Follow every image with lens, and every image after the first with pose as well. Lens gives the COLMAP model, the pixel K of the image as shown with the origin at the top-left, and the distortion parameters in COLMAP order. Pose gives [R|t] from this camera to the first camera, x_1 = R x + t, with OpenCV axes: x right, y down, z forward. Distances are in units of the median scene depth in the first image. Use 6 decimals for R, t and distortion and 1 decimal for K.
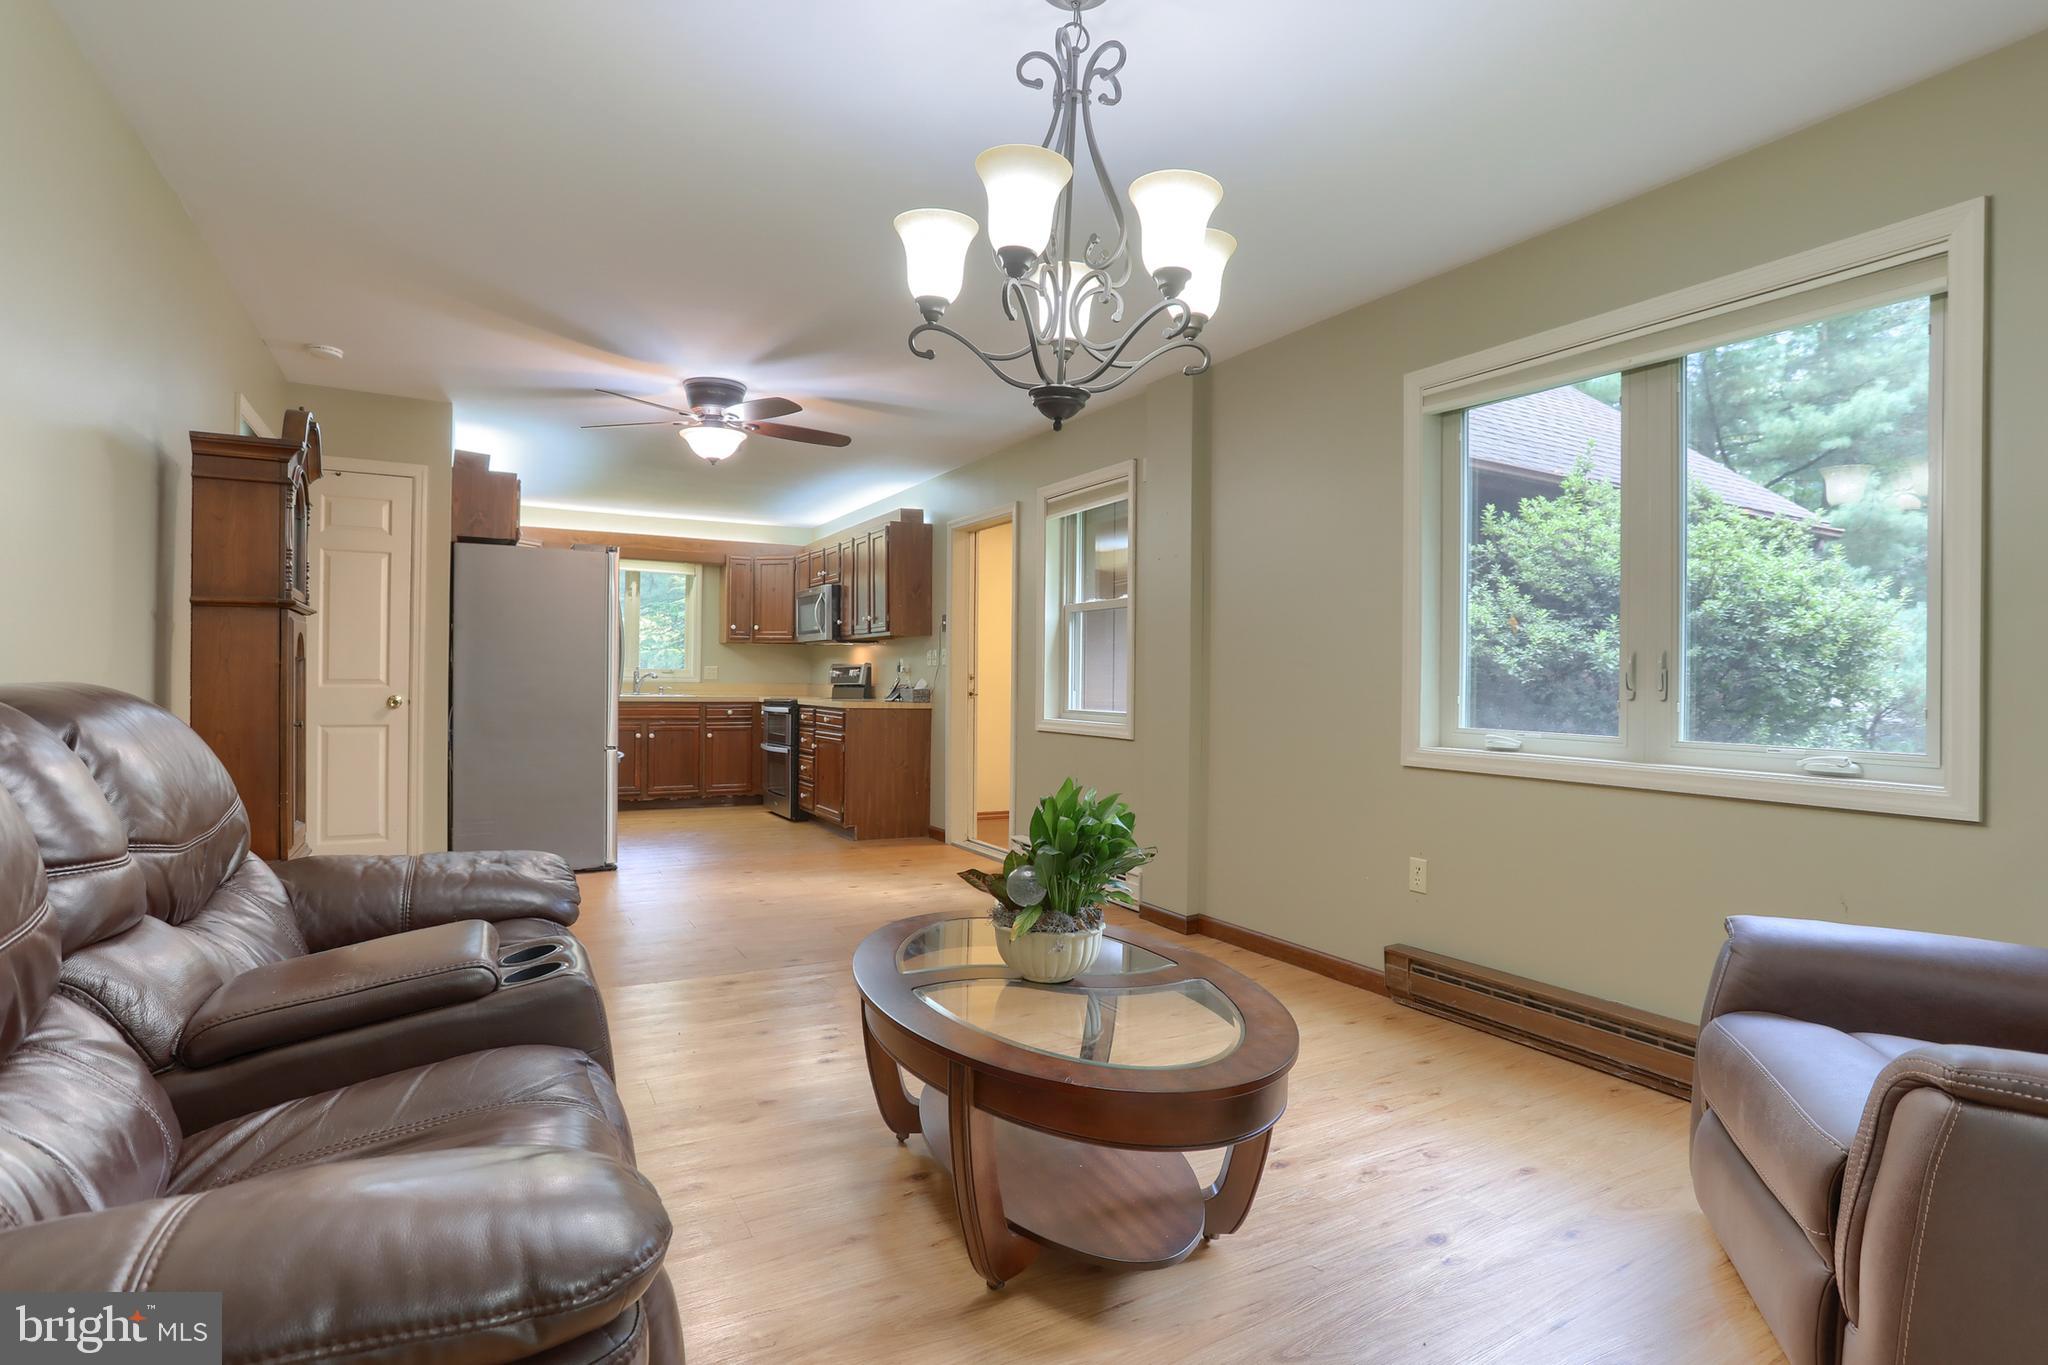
lens RADIAL K [[1031.3, 0, 1005.4], [0, 1031.3, 684.1], [0, 0, 1]] dist [-0.055125, 0.026590]
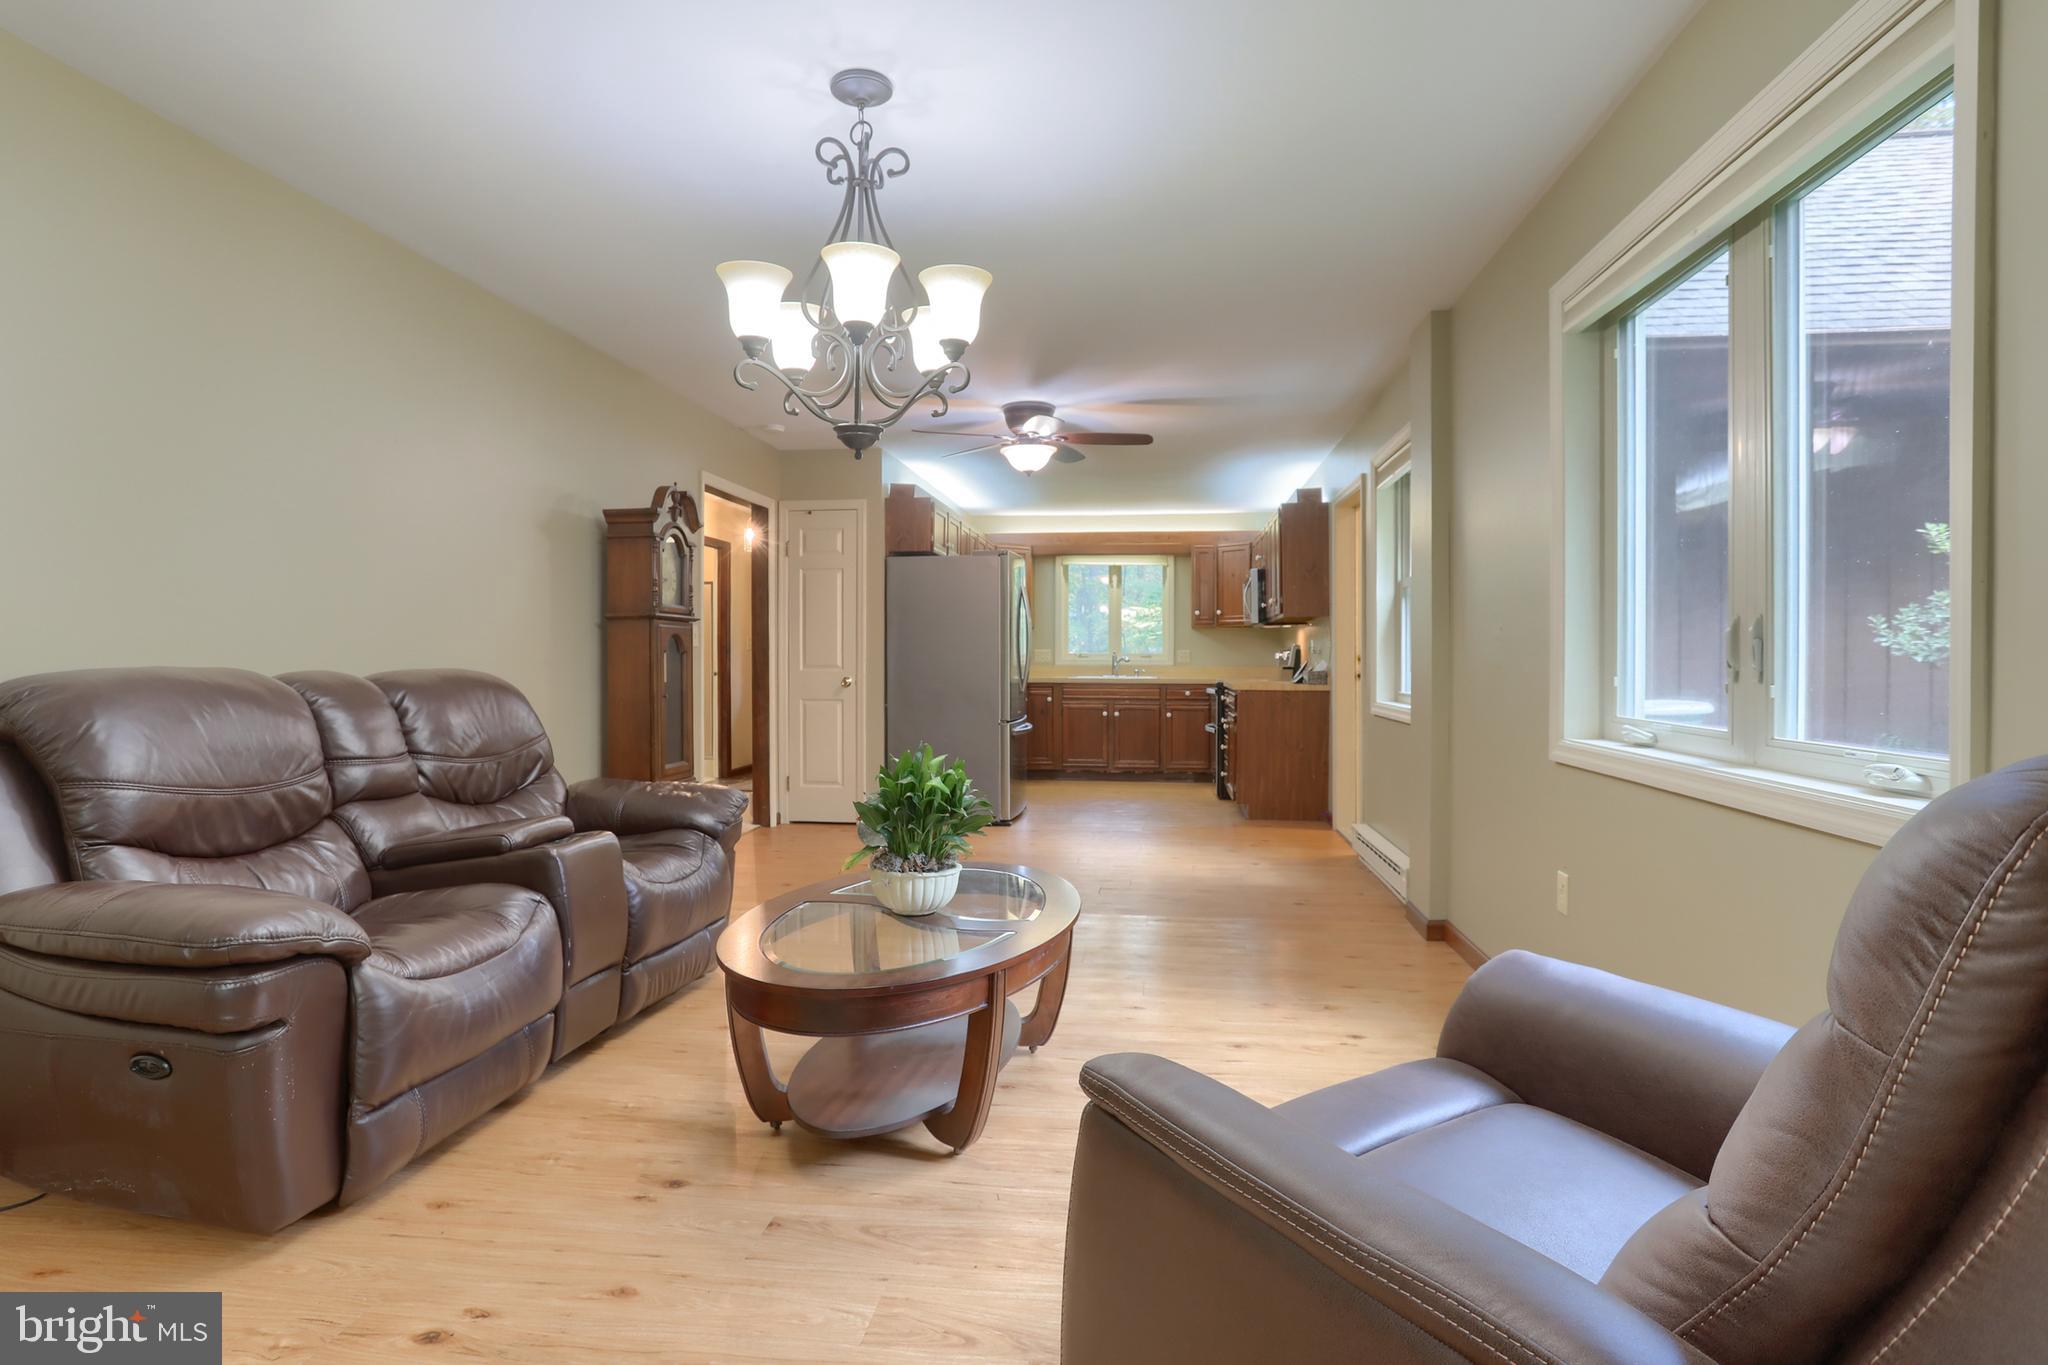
lens RADIAL K [[1031.3, 0, 986.8], [0, 1031.3, 678.8], [0, 0, 1]] dist [-0.055125, 0.026590]
pose [[0.797731, 0.001725, -0.603011, 0.251011], [0.005048, 0.999942, 0.009539, 0.001191], [0.602993, -0.010654, 0.797676, 0.030512]]
